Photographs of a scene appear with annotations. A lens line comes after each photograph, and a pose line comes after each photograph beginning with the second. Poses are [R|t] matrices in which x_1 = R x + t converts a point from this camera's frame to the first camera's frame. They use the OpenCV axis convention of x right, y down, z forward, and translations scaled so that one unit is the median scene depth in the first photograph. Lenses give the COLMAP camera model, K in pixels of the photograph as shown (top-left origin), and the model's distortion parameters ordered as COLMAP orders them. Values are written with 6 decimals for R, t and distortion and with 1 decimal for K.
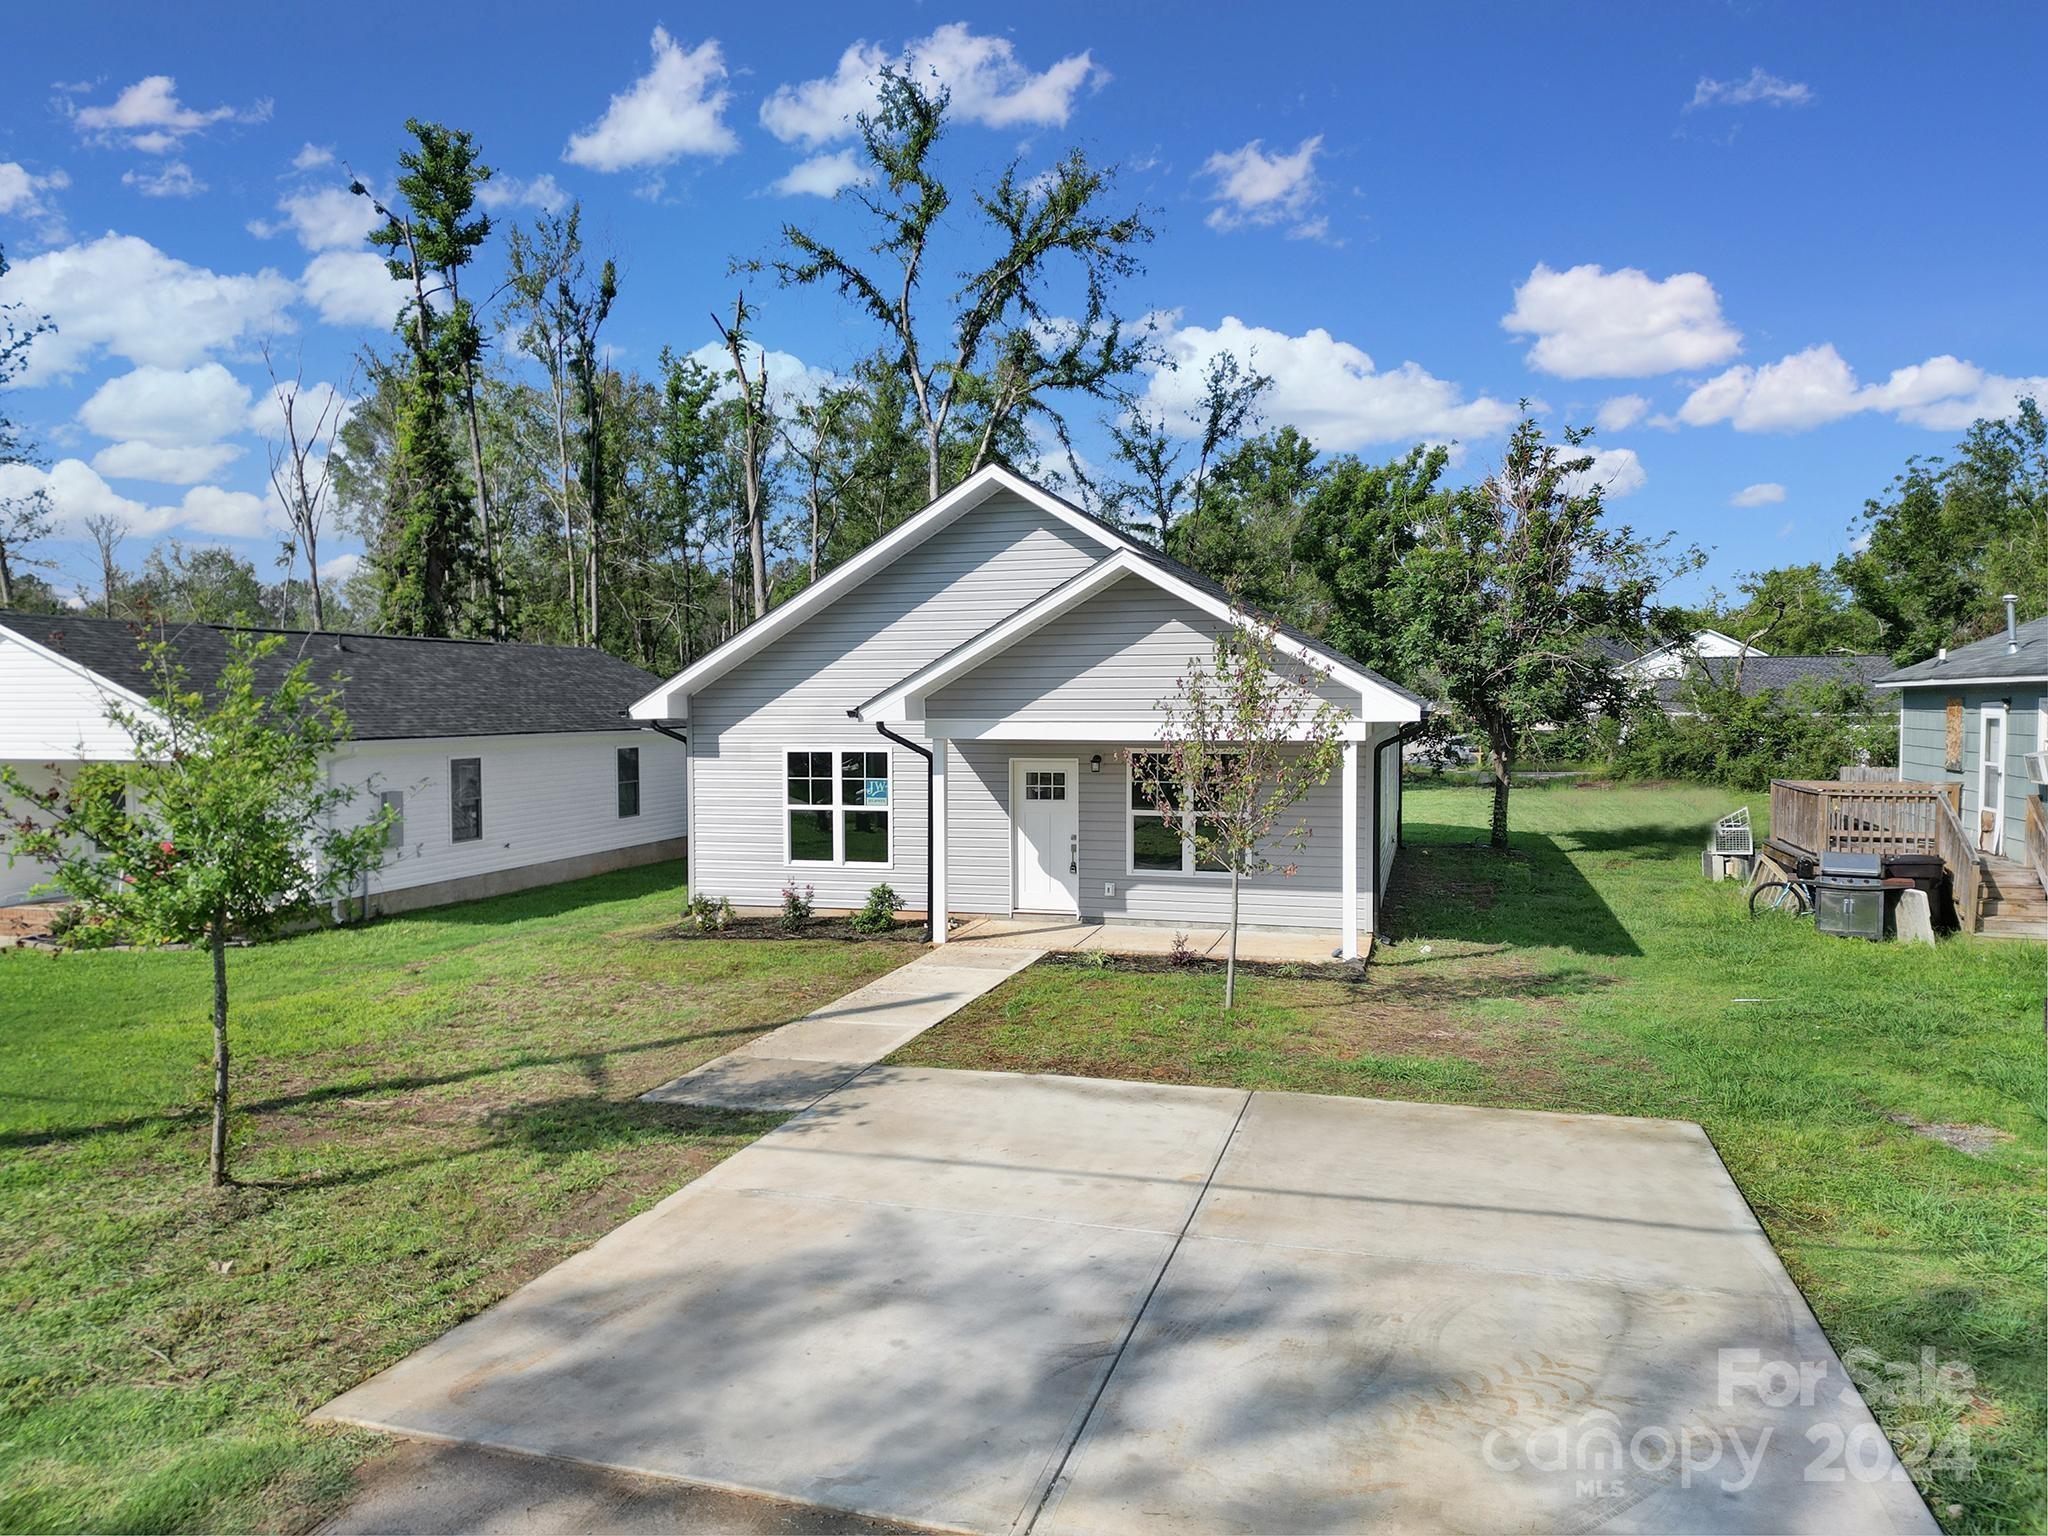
lens RADIAL K [[1442.3, 0, 1022.5], [0, 1442.3, 764.0], [0, 0, 1]] dist [0.019397, 0.002766]
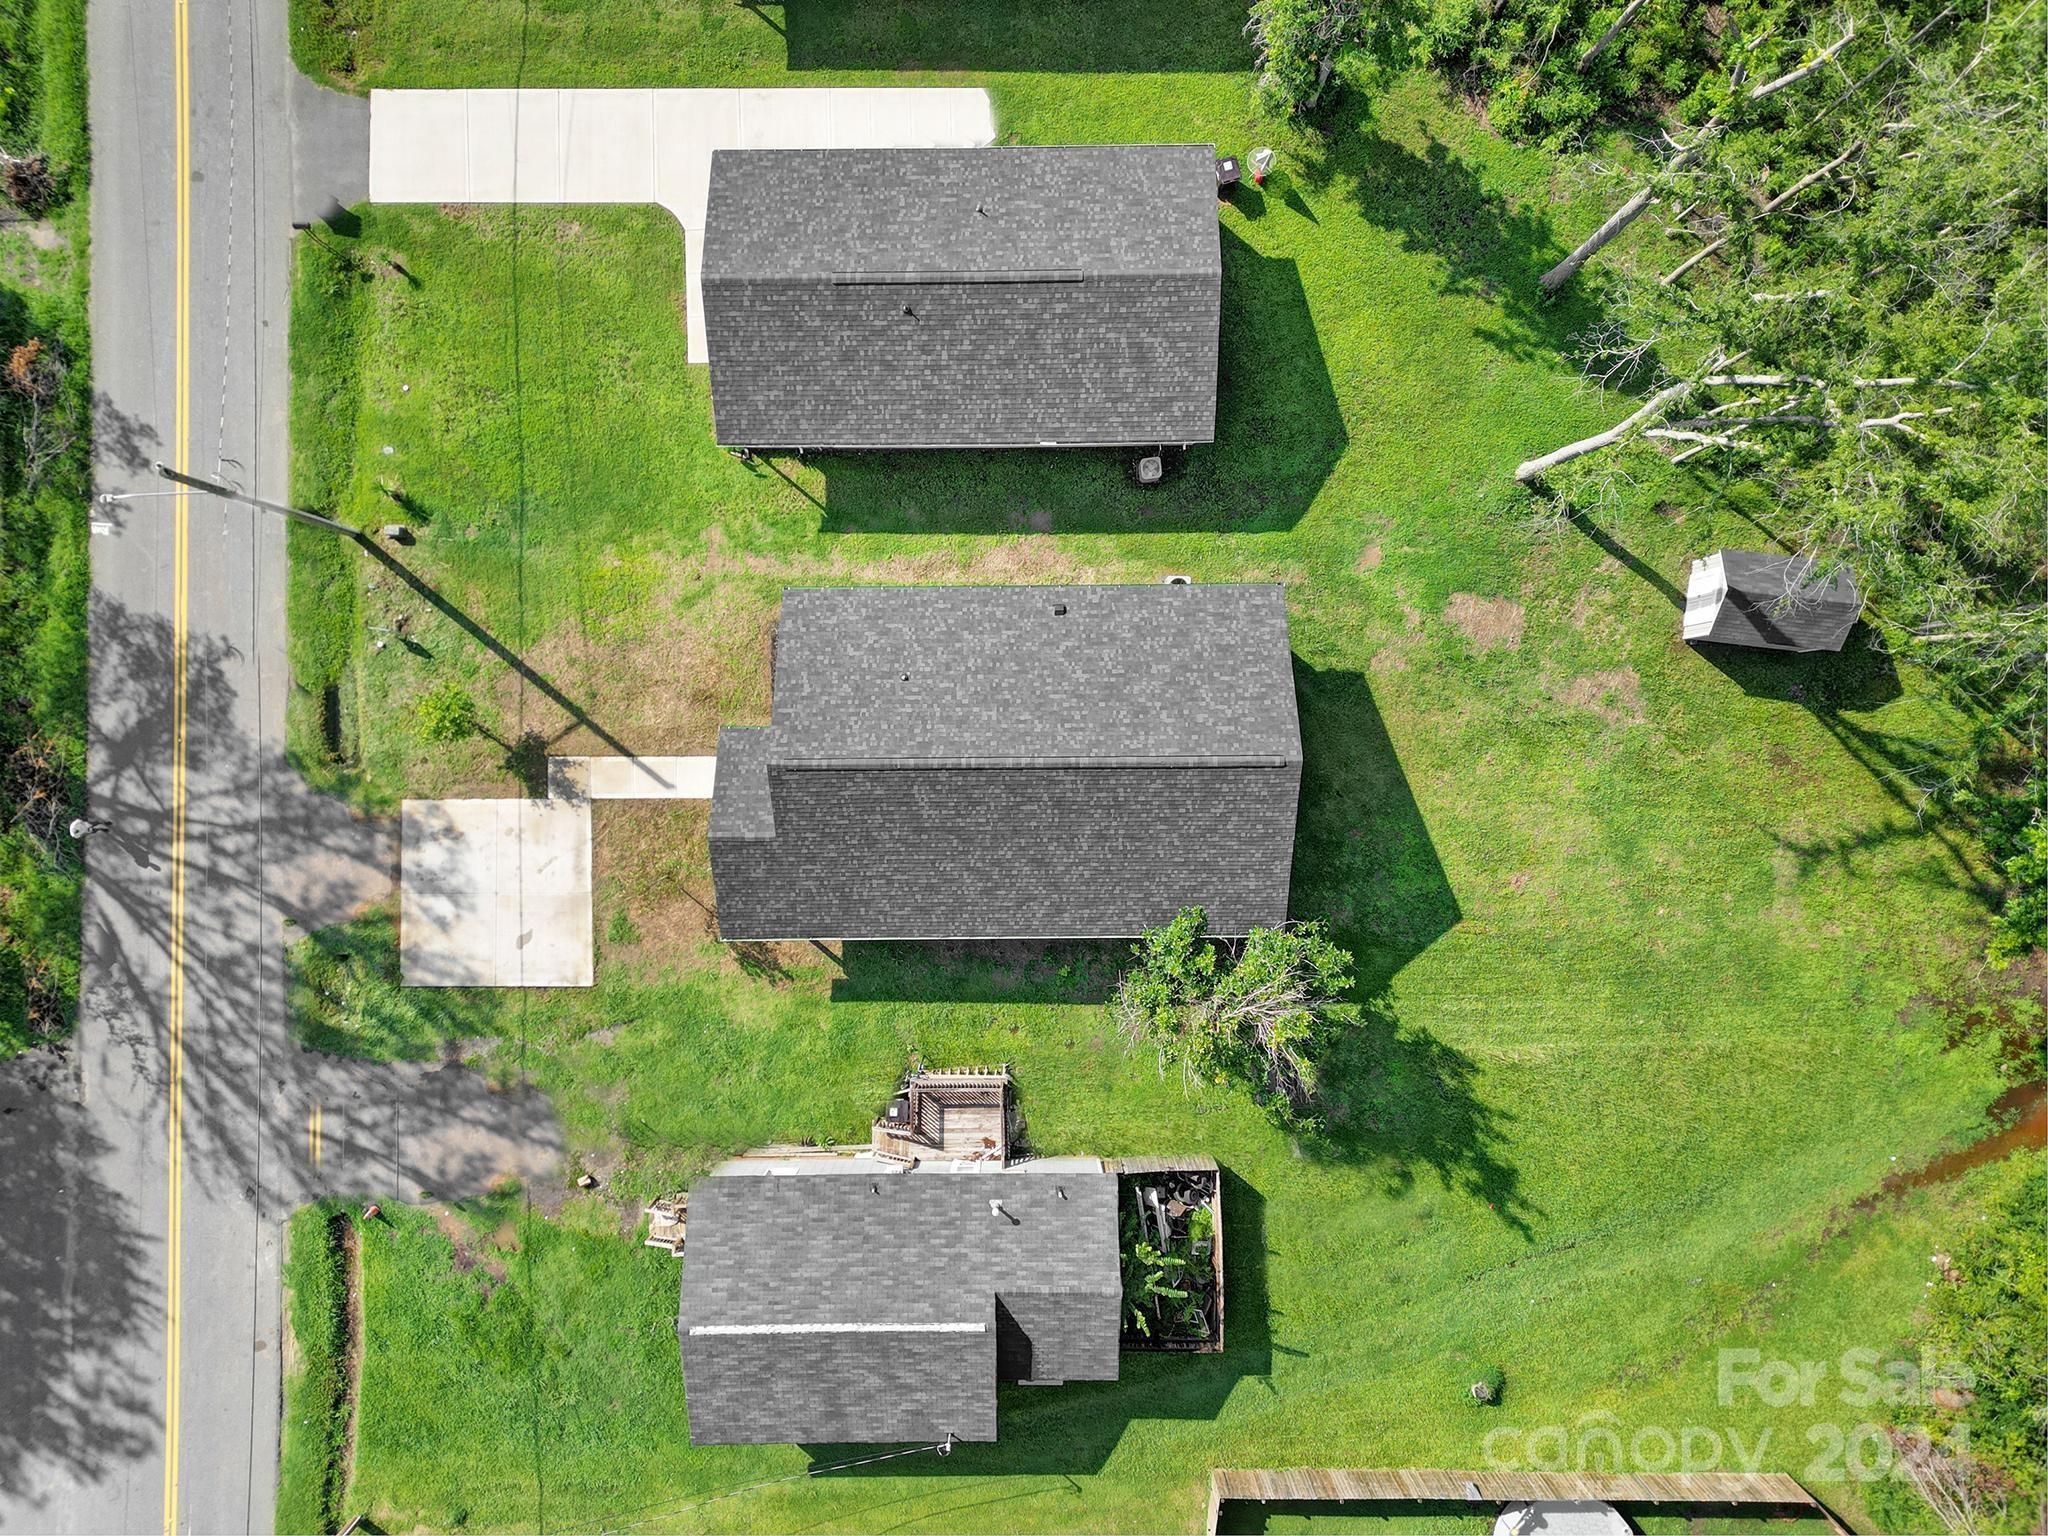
lens RADIAL K [[1442.3, 0, 1024.8], [0, 1442.3, 771.1], [0, 0, 1]] dist [0.019397, 0.002766]
pose [[0.281611, 0.959440, 0.013049, 0.067188], [-0.030648, -0.004598, 0.999520, -2.280335], [0.959039, -0.281876, 0.028110, 1.224056]]
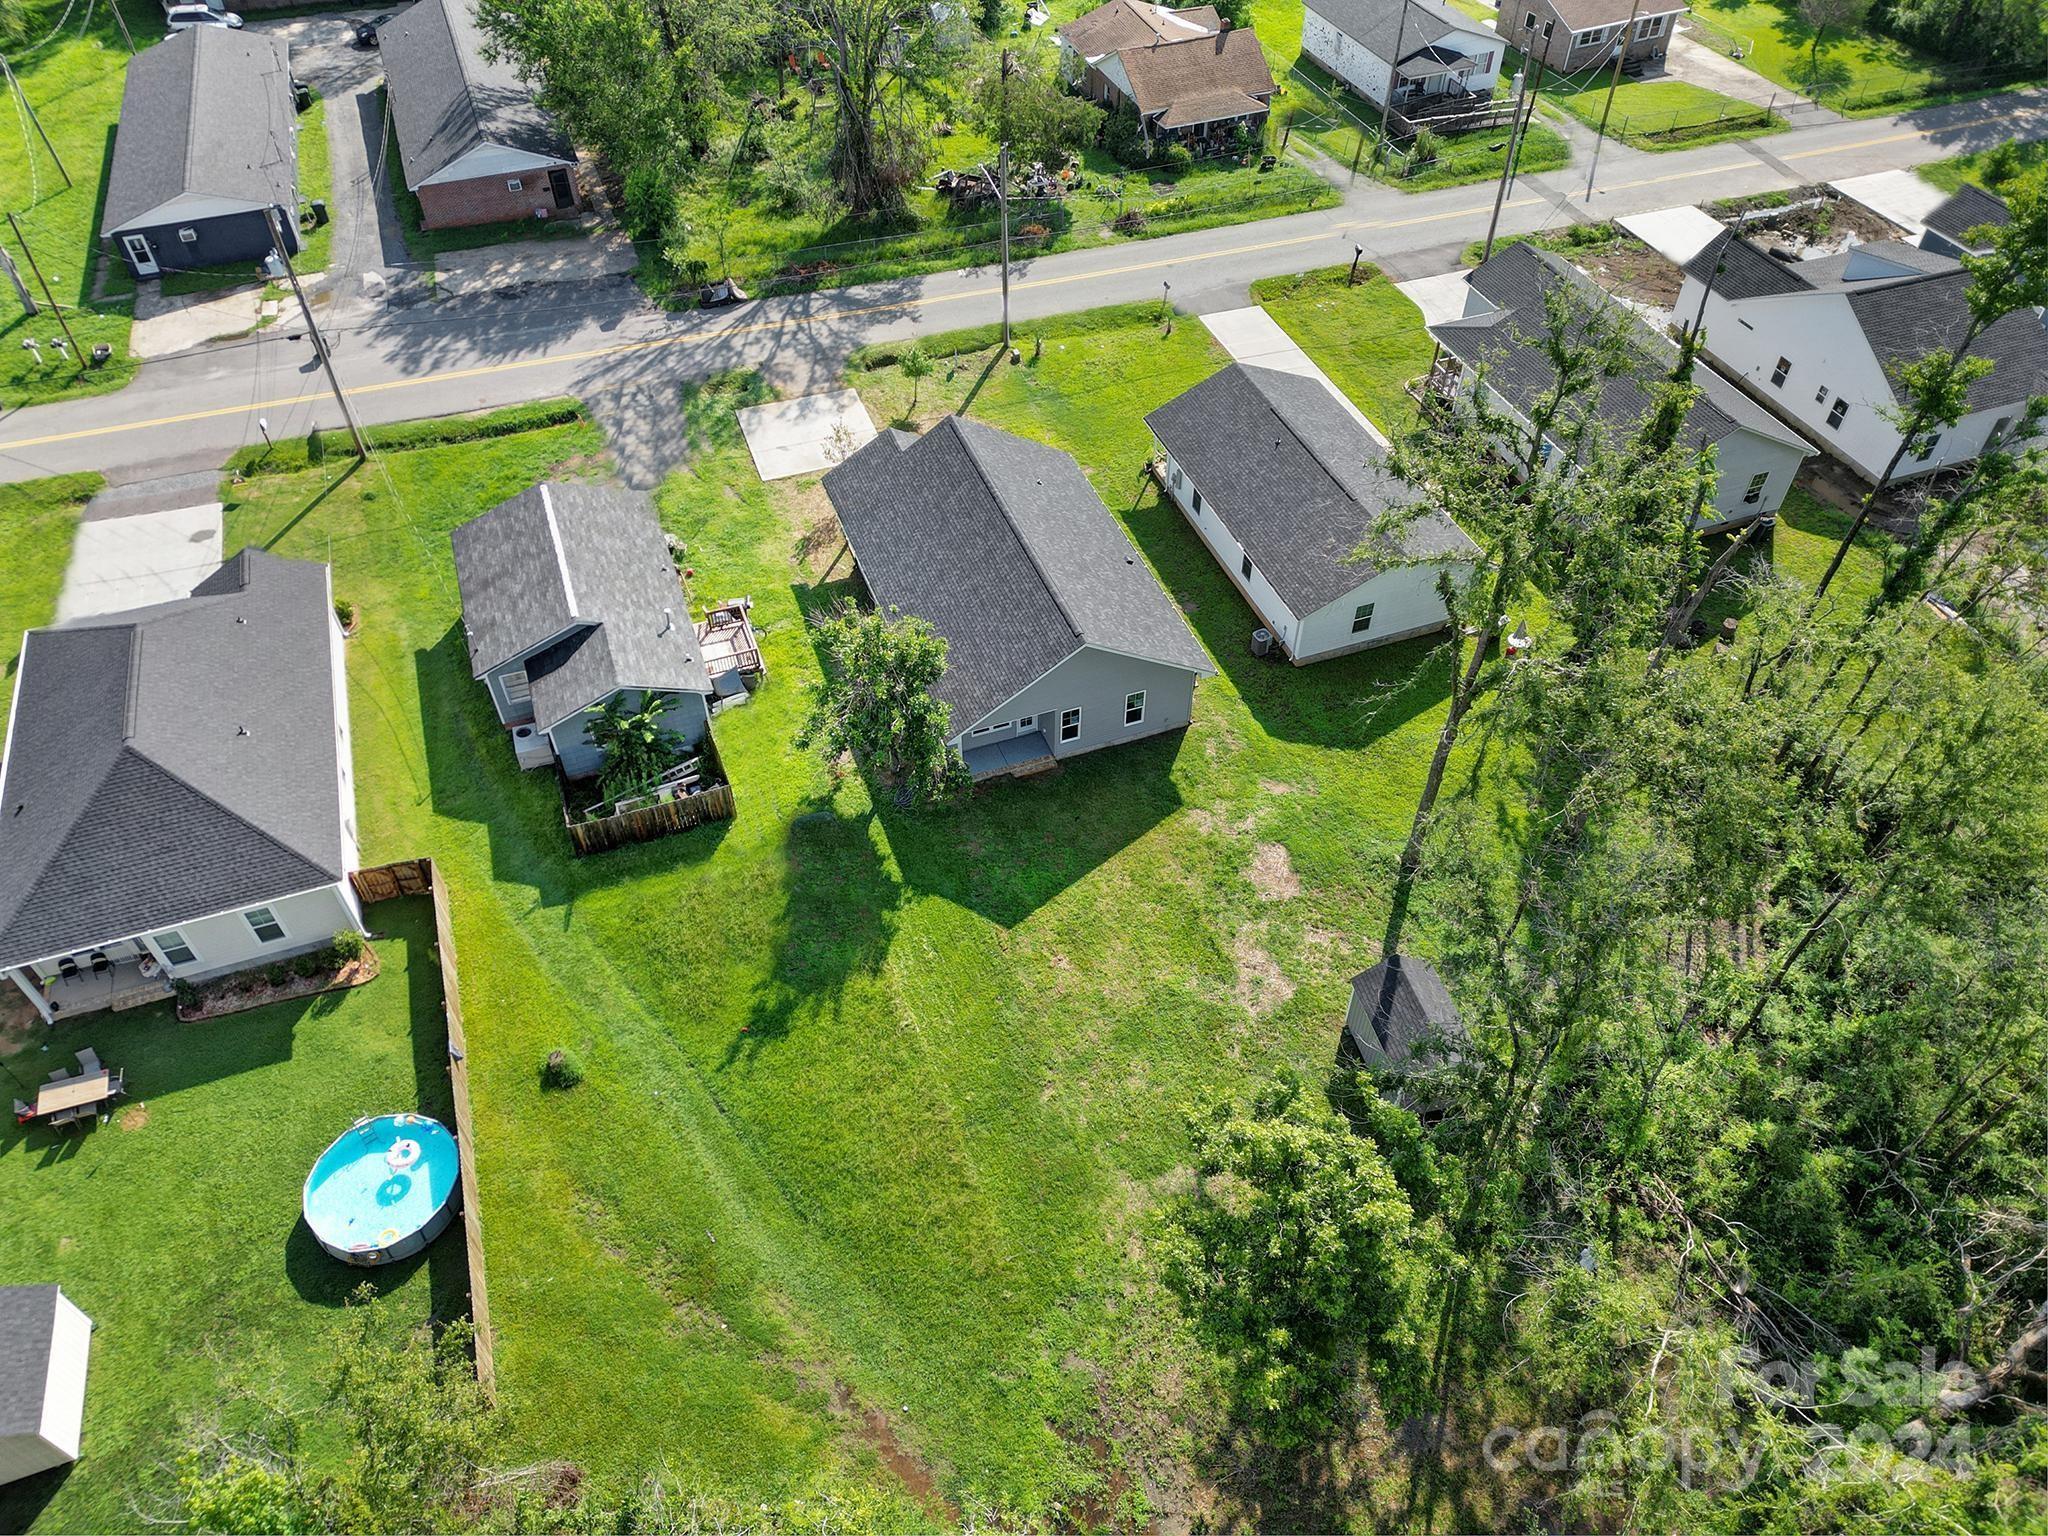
lens RADIAL K [[1442.3, 0, 1022.2], [0, 1442.3, 769.7], [0, 0, 1]] dist [0.019397, 0.002766]
pose [[-0.808604, 0.428352, -0.403329, 1.410234], [-0.021044, 0.664026, 0.747414, -1.978846], [0.587977, 0.612849, -0.527919, 3.083735]]
